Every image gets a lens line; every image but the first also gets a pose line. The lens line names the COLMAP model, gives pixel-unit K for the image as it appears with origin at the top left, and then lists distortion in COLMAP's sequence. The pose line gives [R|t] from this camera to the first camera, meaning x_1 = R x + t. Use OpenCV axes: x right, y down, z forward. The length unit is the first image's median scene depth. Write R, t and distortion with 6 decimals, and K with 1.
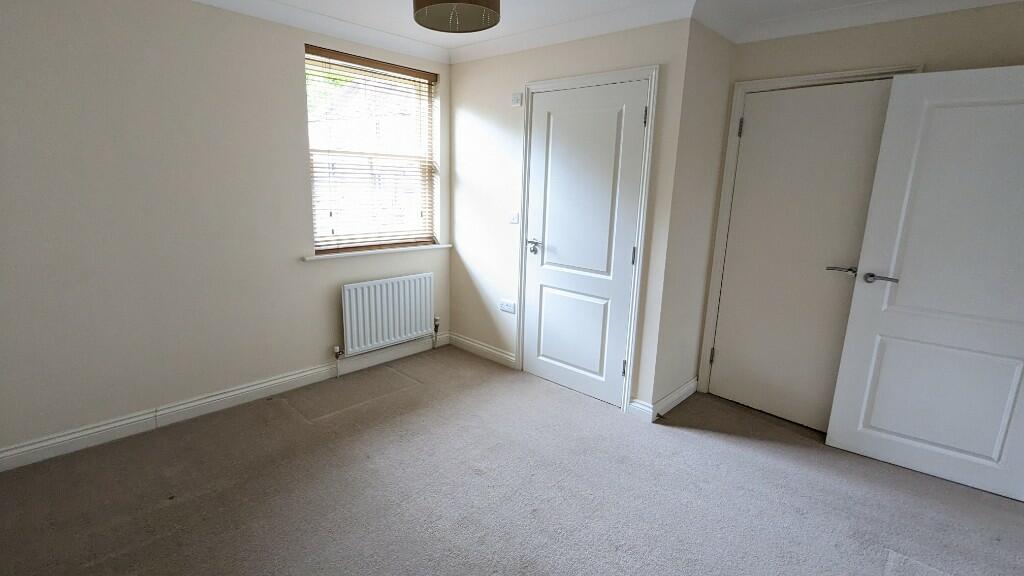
lens RADIAL K [[481.1, 0, 533.9], [0, 481.1, 283.3], [0, 0, 1]] dist [0.001160, 0.000057]
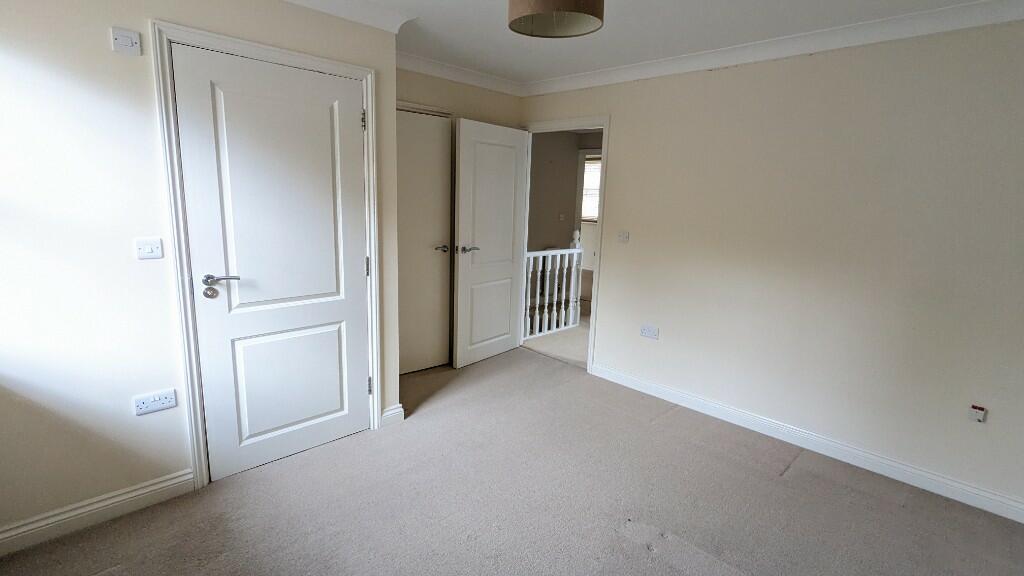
lens RADIAL K [[478.9, 0, 512.0], [0, 478.9, 288.0], [0, 0, 1]] dist [0.000044, -0.000076]
pose [[0.069472, -0.222676, 0.972414, -0.699147], [0.176066, 0.962204, 0.207760, -0.161656], [-0.981924, 0.156776, 0.106052, 0.626118]]
